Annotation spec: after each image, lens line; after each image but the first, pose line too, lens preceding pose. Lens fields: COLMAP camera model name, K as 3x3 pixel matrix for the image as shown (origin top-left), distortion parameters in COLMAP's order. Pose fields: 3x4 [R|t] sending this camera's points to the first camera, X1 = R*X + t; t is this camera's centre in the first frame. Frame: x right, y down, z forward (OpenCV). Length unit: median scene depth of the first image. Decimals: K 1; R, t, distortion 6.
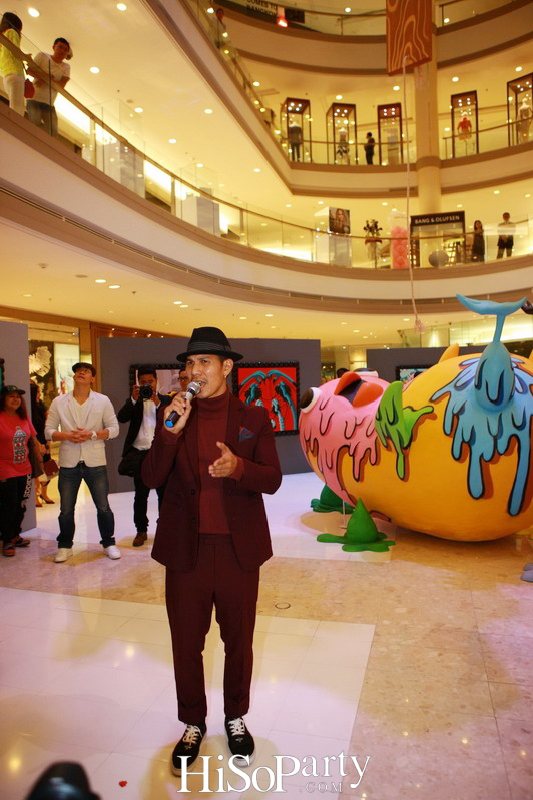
lens RADIAL K [[561.8, 0, 270.0], [0, 561.8, 400.2], [0, 0, 1]] dist [-0.110983, 0.083999]
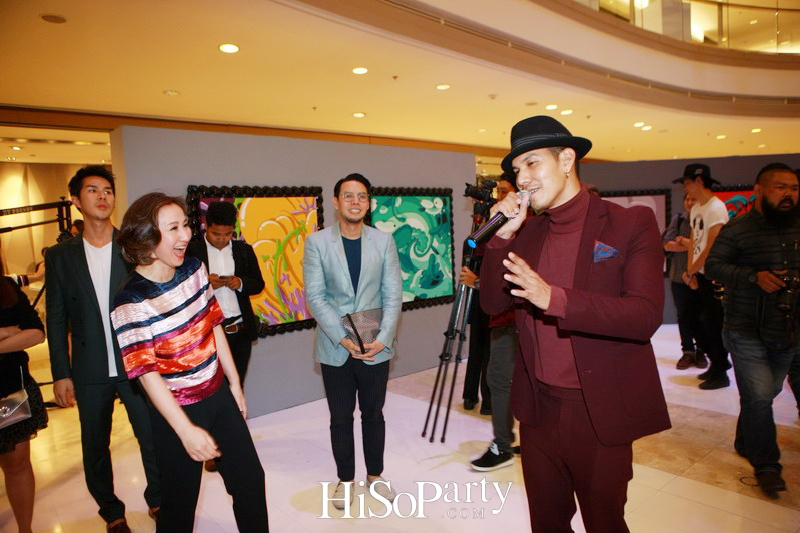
lens RADIAL K [[561.4, 0, 400.8], [0, 561.4, 271.3], [0, 0, 1]] dist [-0.119653, 0.090585]
pose [[0.834506, 0.029354, -0.550217, 0.009539], [0.004269, 0.998206, 0.059729, 0.011050], [0.550983, -0.052192, 0.832883, 0.044929]]
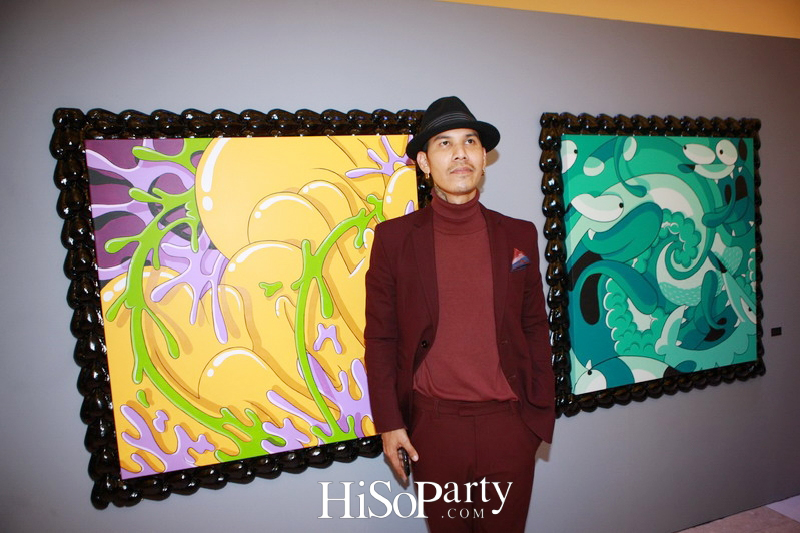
lens RADIAL K [[561.8, 0, 398.4], [0, 561.8, 275.1], [0, 0, 1]] dist [-0.110983, 0.083999]
pose [[0.553299, 0.047357, -0.831635, -0.172287], [0.017629, 0.997493, 0.068530, 0.011013], [0.832796, -0.052578, 0.551078, 0.318817]]
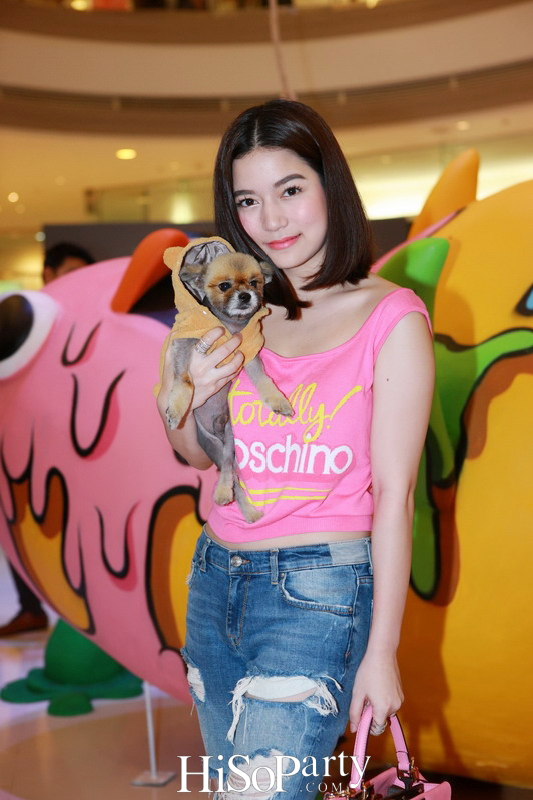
lens RADIAL K [[1352.5, 0, 266.5], [0, 1352.5, 400.0], [0, 0, 1]] dist [0.040550, 0.094990]
pose [[0.919442, -0.028774, 0.392172, -0.051222], [0.025560, 0.999583, 0.013415, 0.017545], [-0.392395, -0.002310, 0.919794, 0.225273]]
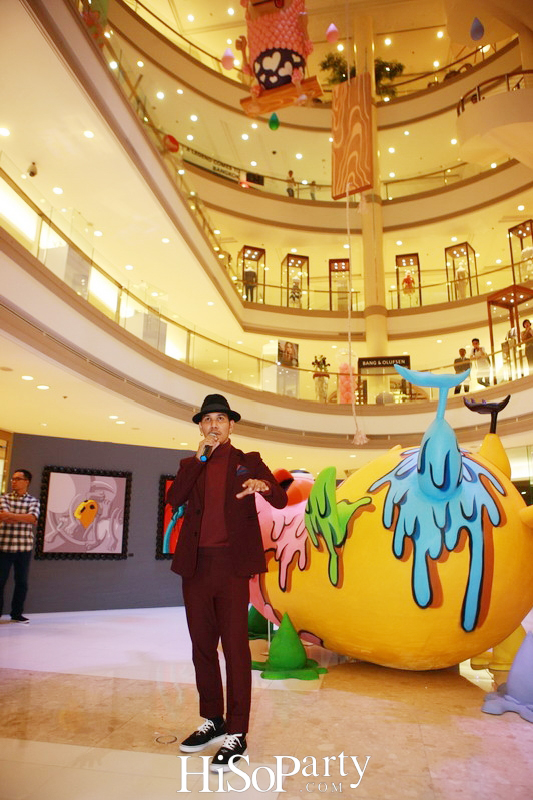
lens RADIAL K [[561.4, 0, 272.9], [0, 561.4, 399.2], [0, 0, 1]] dist [-0.119653, 0.090585]
pose [[0.994900, 0.059306, 0.081586, 0.032628], [-0.035209, 0.962193, -0.270084, 0.053994], [-0.094519, 0.265834, 0.959374, 0.076394]]
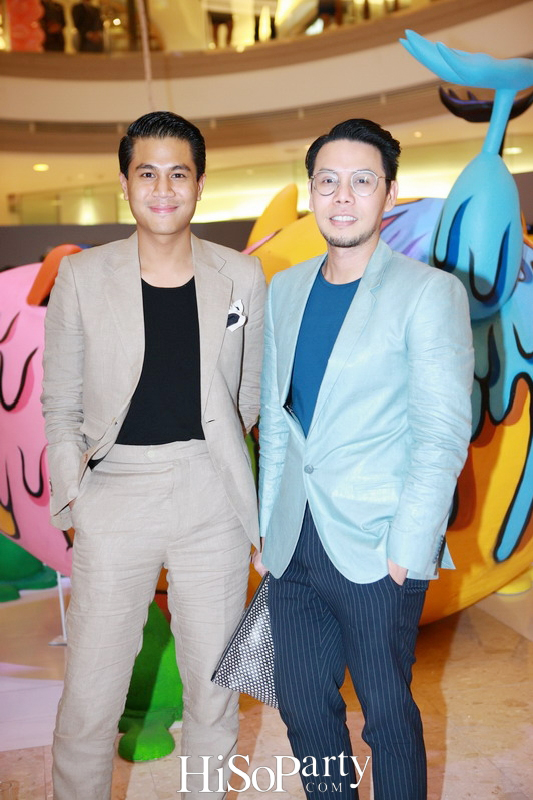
lens RADIAL K [[1123.8, 0, 266.5], [0, 1123.8, 400.0], [0, 0, 1]] dist [-0.025205, 0.002107]
pose [[0.879963, -0.054650, 0.471888, -0.069396], [0.035665, 0.998157, 0.049093, 0.015368], [-0.473701, -0.026370, 0.880291, 0.155418]]
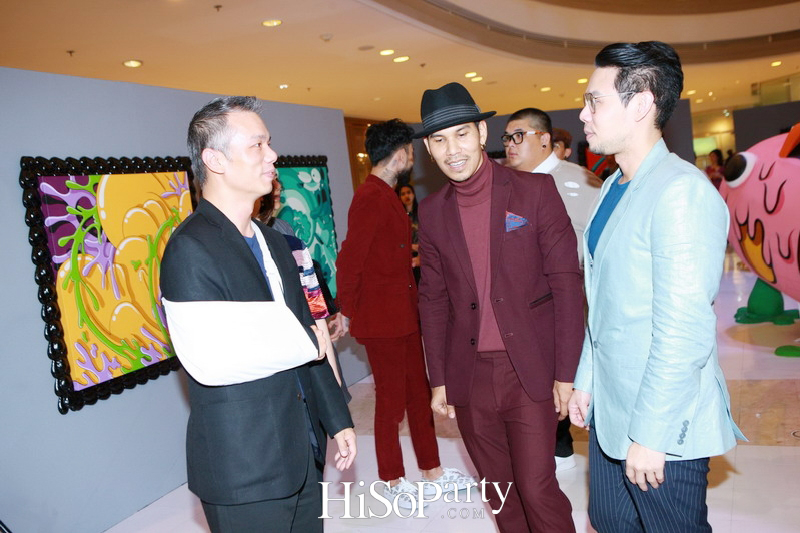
lens RADIAL K [[743.5, 0, 403.1], [0, 743.5, 266.7], [0, 0, 1]] dist [-0.071439, 0.127779]
pose [[0.981417, -0.081767, -0.173595, -0.132396], [0.093105, 0.993954, 0.058193, 0.019062], [0.167787, -0.073274, 0.983096, -0.011444]]
